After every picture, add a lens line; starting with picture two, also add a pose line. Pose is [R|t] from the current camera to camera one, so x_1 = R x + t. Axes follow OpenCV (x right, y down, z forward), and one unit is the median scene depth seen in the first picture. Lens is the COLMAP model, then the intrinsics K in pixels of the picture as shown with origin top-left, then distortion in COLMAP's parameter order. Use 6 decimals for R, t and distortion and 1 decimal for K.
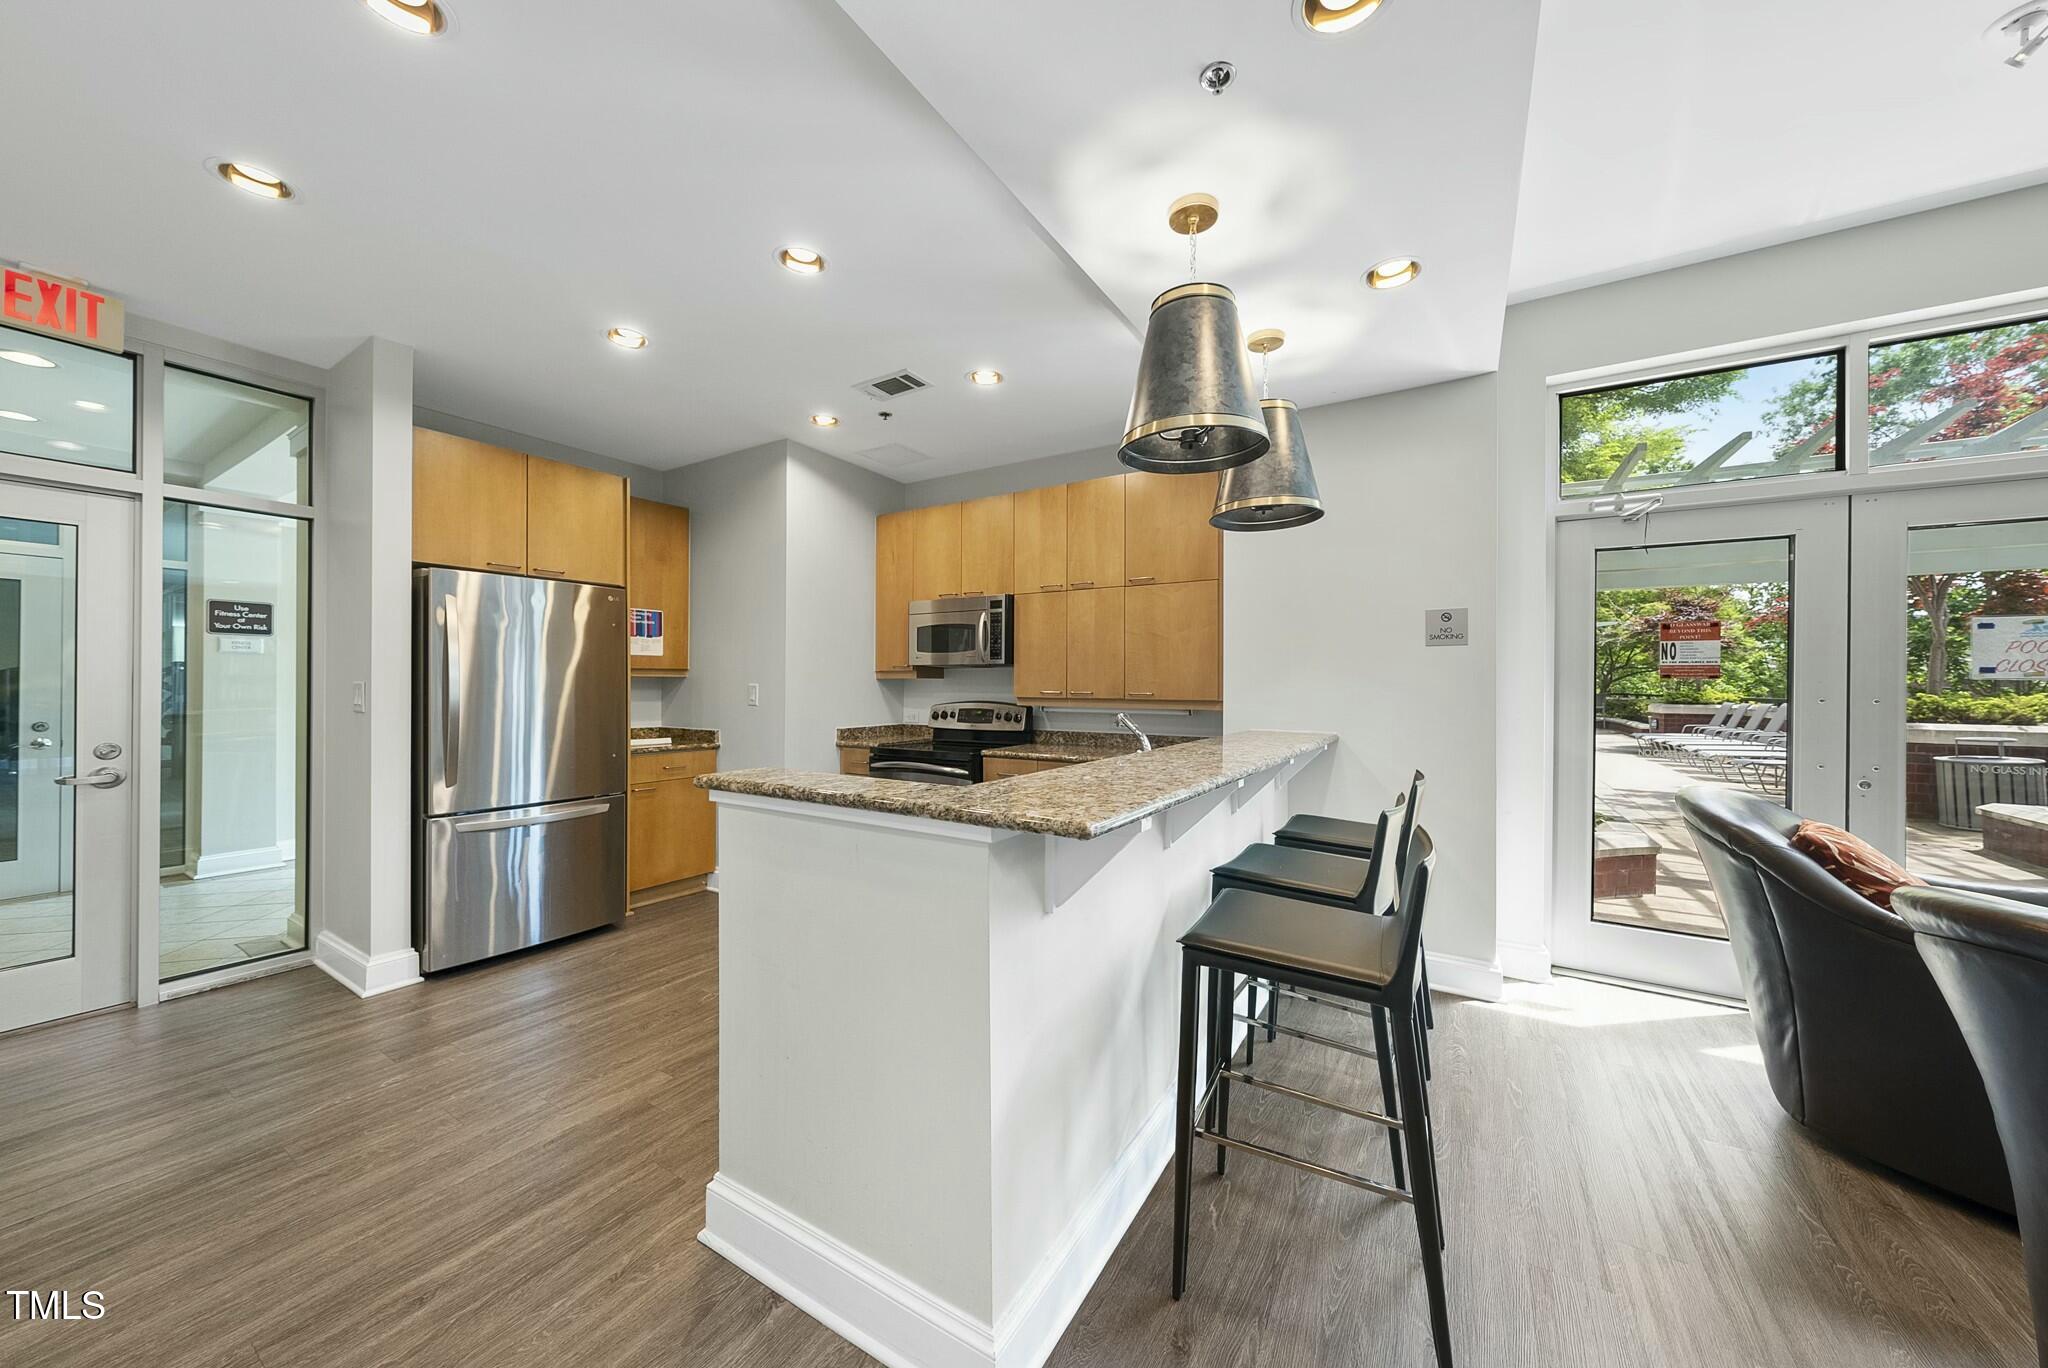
lens RADIAL K [[704.4, 0, 1029.1], [0, 704.4, 682.9], [0, 0, 1]] dist [0.001204, 0.000039]
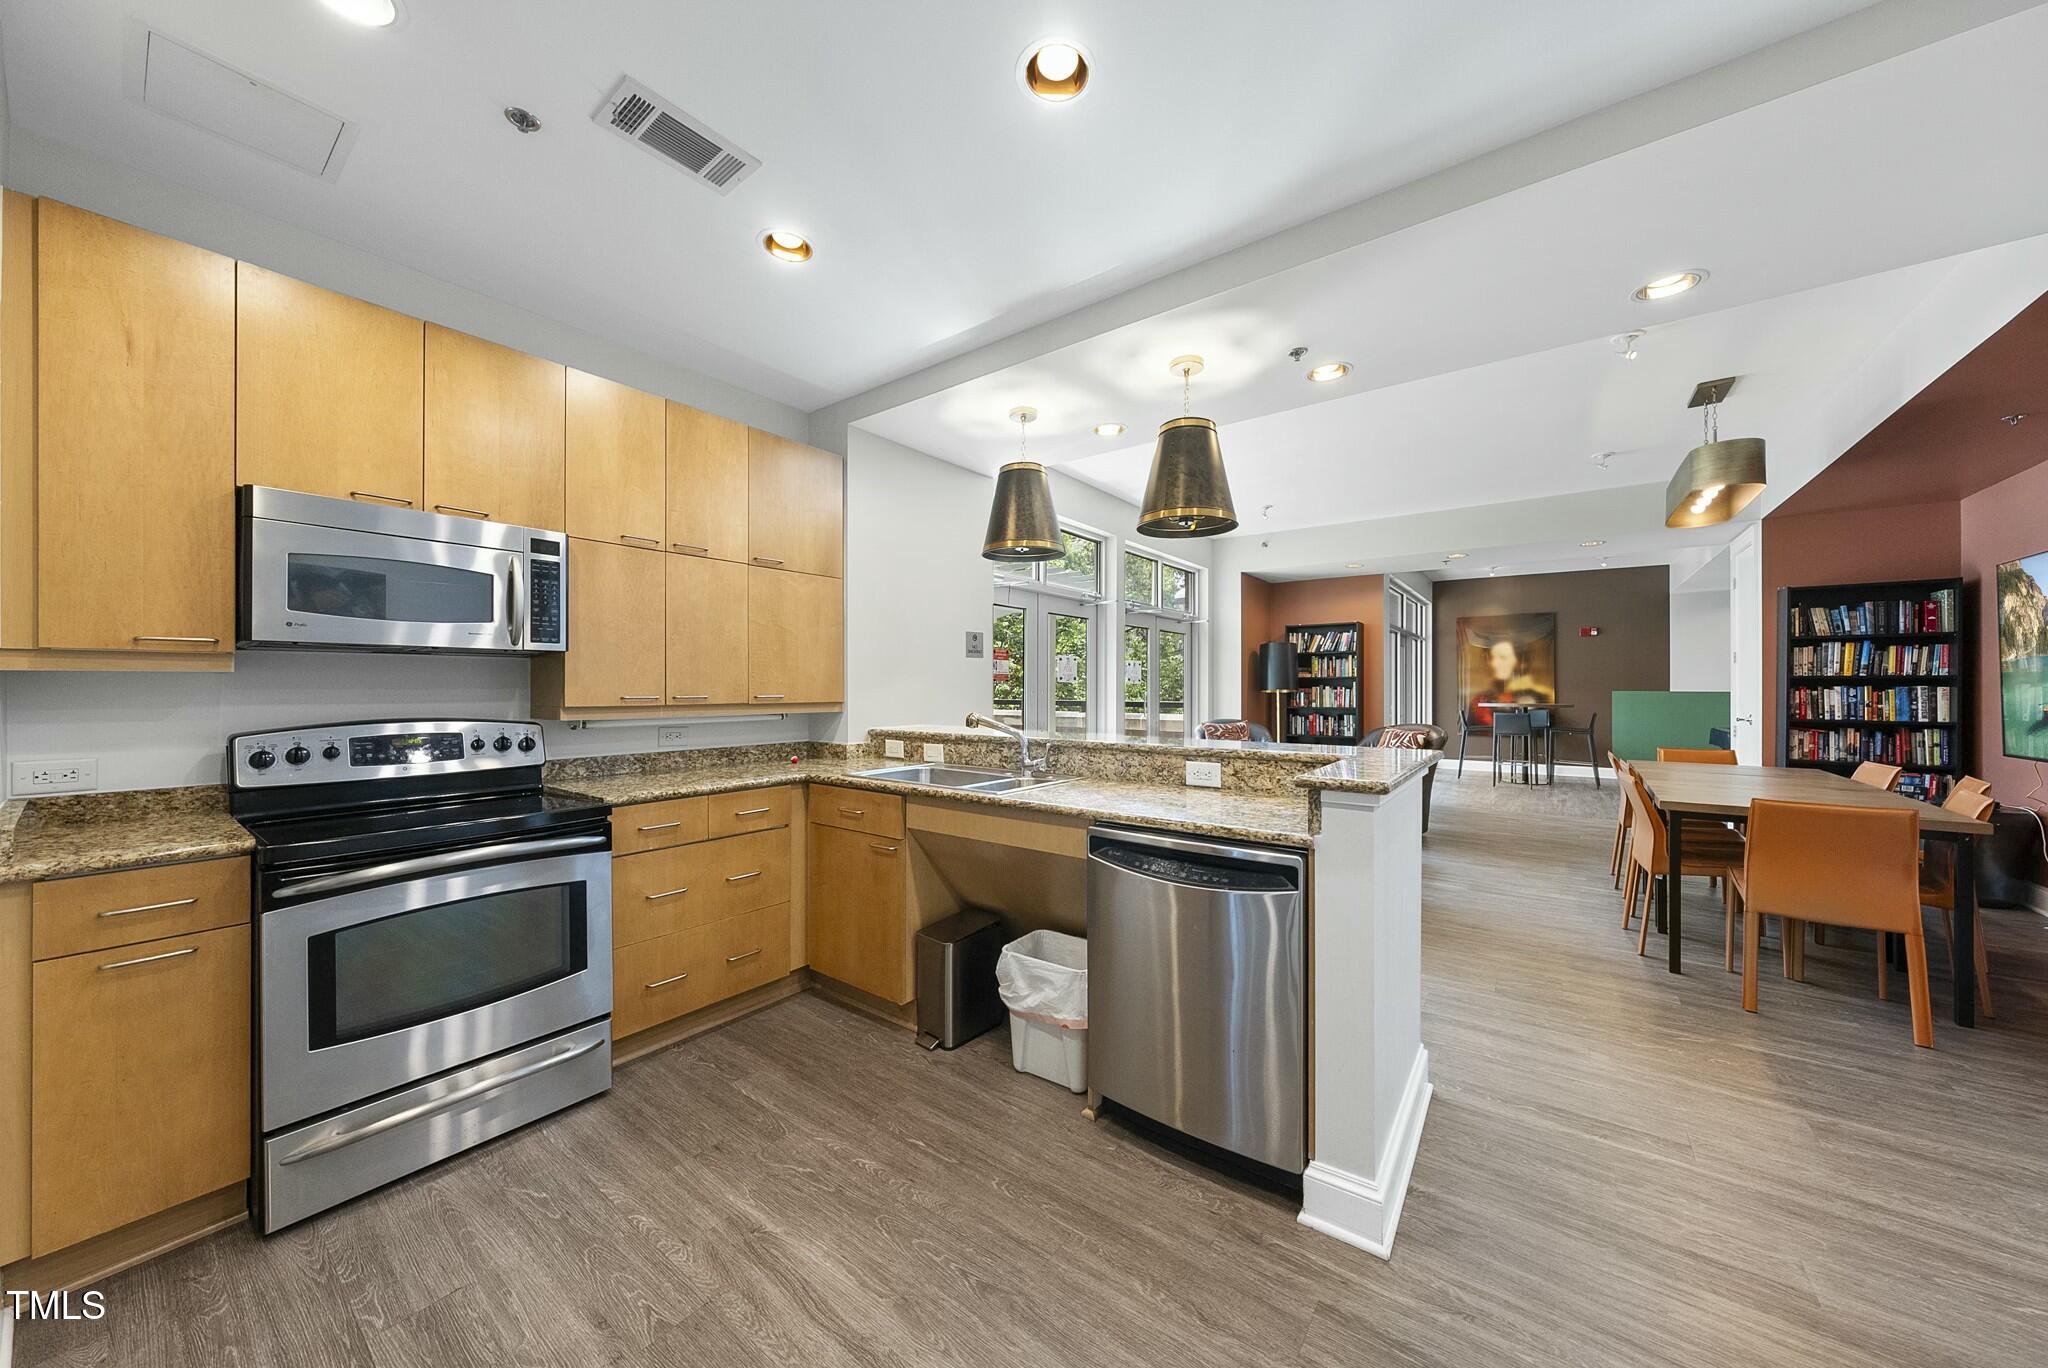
lens RADIAL K [[704.4, 0, 1022.7], [0, 704.4, 686.2], [0, 0, 1]] dist [0.001204, 0.000039]
pose [[0.083947, -0.000306, 0.996470, -0.996795], [0.001076, 0.999999, 0.000217, 0.004852], [-0.996470, 0.001054, 0.083947, 0.960249]]
